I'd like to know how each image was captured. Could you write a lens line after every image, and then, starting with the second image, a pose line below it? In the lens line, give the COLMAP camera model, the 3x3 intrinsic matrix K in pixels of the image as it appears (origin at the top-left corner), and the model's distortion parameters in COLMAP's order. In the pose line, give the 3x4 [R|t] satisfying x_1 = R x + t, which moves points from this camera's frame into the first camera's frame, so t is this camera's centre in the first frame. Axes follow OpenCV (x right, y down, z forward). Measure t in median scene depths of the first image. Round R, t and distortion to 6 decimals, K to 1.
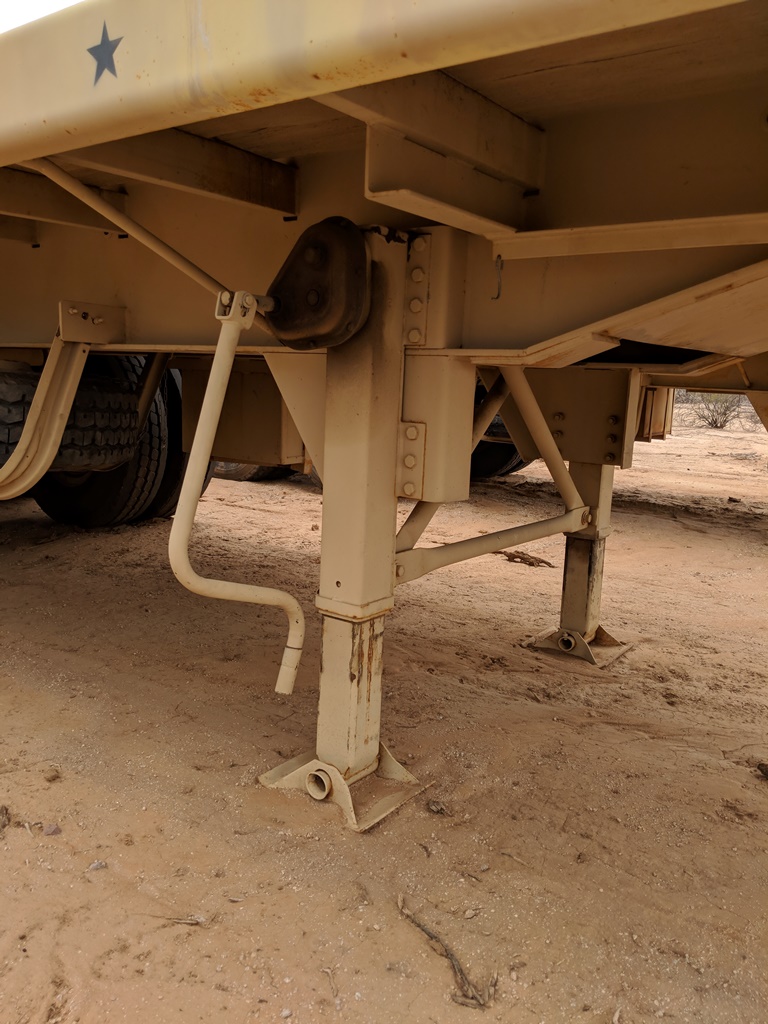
lens RADIAL K [[813.9, 0, 387.7], [0, 813.9, 514.4], [0, 0, 1]] dist [0.051532, -0.112573]
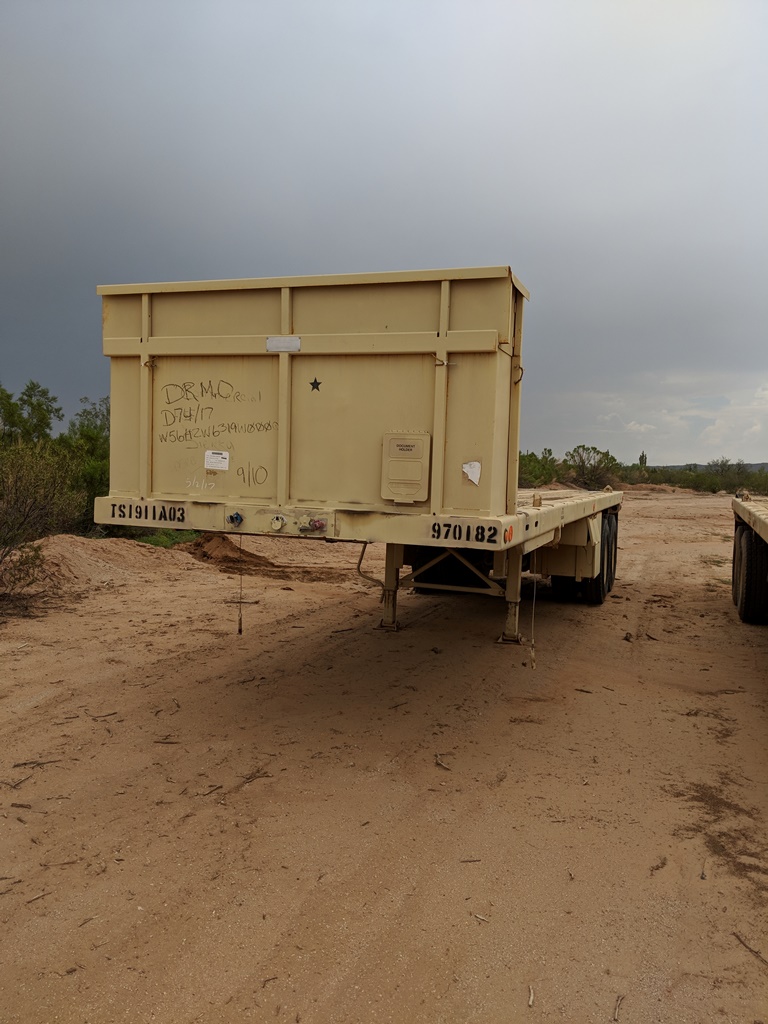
lens RADIAL K [[810.3, 0, 400.9], [0, 810.3, 518.4], [0, 0, 1]] dist [0.156763, -0.480845]
pose [[0.305341, 0.031358, -0.951727, 4.543945], [-0.185133, 0.982342, -0.027029, -0.176541], [0.934073, 0.184449, 0.305754, -0.496062]]
